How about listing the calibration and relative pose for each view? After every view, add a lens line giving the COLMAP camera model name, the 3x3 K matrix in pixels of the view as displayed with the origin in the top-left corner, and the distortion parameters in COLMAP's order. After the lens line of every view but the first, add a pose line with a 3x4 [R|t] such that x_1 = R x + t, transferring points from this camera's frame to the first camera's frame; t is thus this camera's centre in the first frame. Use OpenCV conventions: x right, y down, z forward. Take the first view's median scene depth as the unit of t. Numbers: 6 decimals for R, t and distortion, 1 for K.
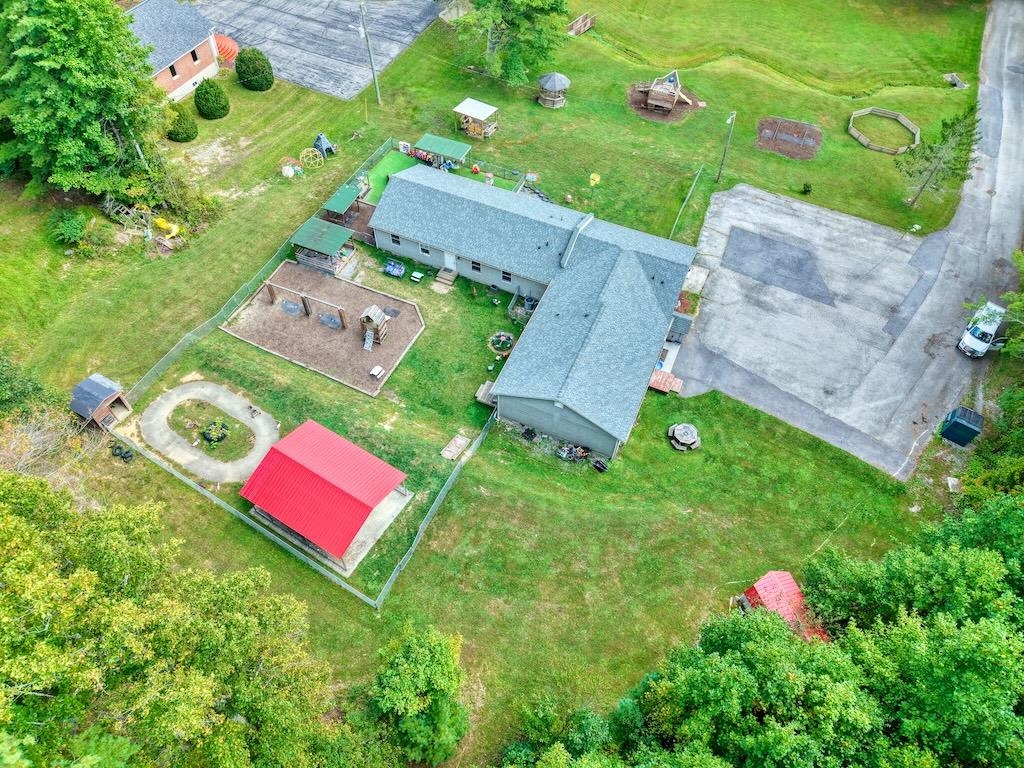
lens RADIAL K [[686.2, 0, 512.0], [0, 686.2, 384.0], [0, 0, 1]] dist [0.063327, -0.053505]
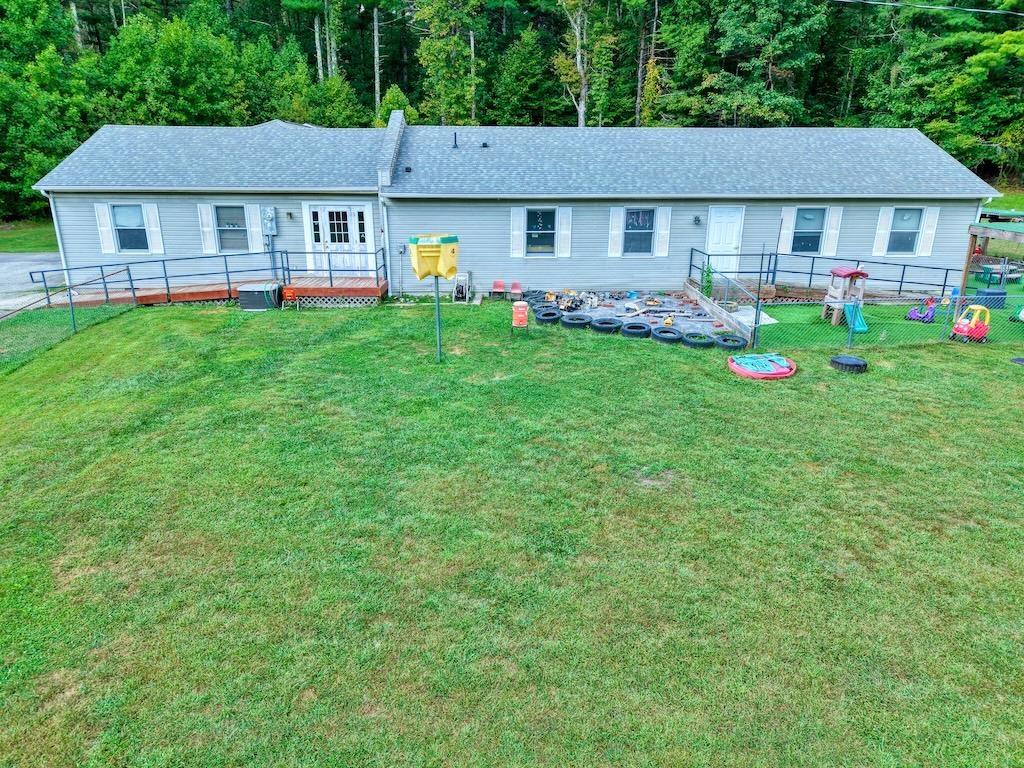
lens RADIAL K [[686.2, 0, 512.0], [0, 686.2, 384.0], [0, 0, 1]] dist [0.063327, -0.053505]
pose [[-0.903192, 0.100126, -0.417395, 0.188257], [-0.363479, 0.338823, 0.867803, -0.474063], [0.228312, 0.935507, -0.269629, 1.105696]]
